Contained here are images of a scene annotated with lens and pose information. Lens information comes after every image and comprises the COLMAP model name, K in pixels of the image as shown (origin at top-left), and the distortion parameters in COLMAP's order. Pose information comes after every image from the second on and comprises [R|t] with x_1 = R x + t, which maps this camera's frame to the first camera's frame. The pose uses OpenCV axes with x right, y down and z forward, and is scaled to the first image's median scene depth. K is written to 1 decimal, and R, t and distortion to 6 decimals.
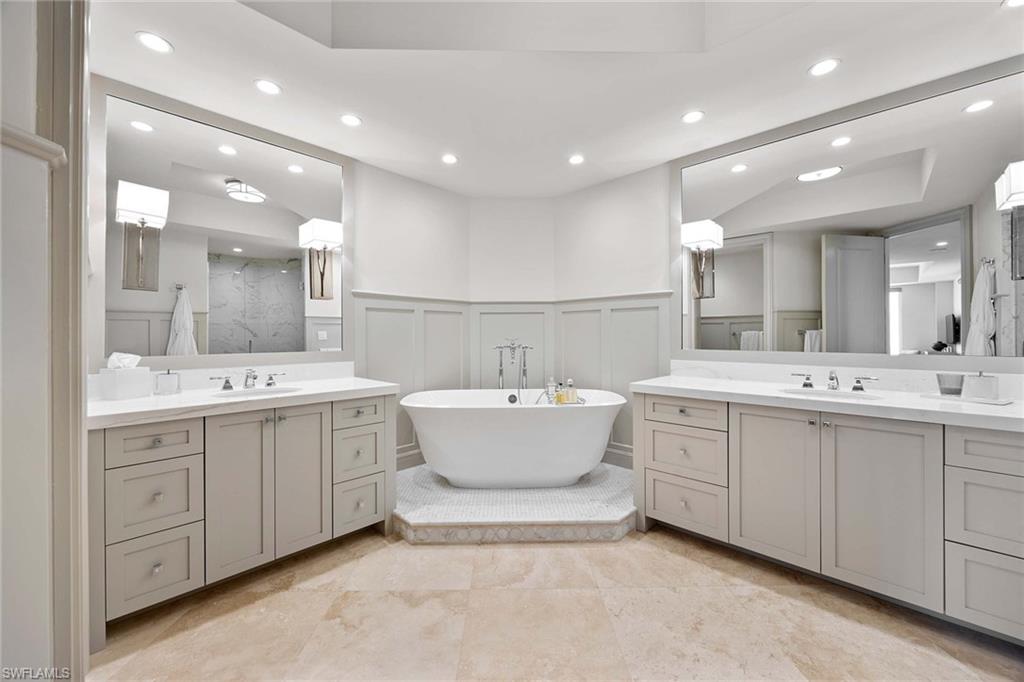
lens RADIAL K [[394.9, 0, 519.4], [0, 394.9, 334.8], [0, 0, 1]] dist [-0.012432, -0.000079]
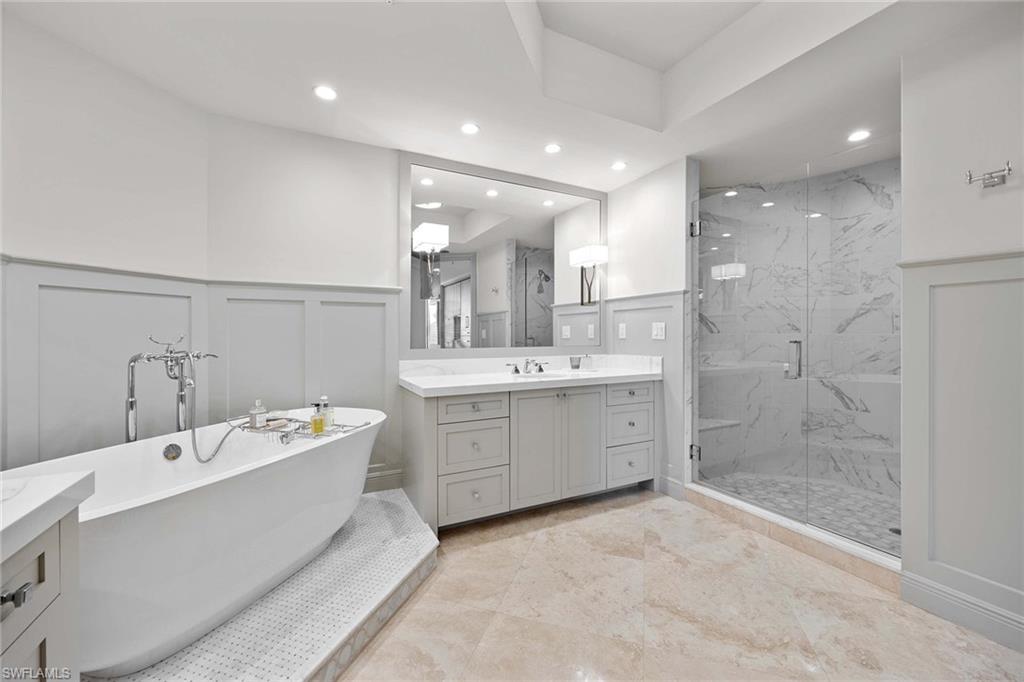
lens RADIAL K [[394.9, 0, 519.4], [0, 394.9, 334.8], [0, 0, 1]] dist [-0.012432, -0.000079]
pose [[0.327977, 0.000000, 0.944686, -0.557406], [0.000349, 1.000000, -0.000121, 0.001918], [-0.944686, 0.000370, 0.327977, 0.564295]]
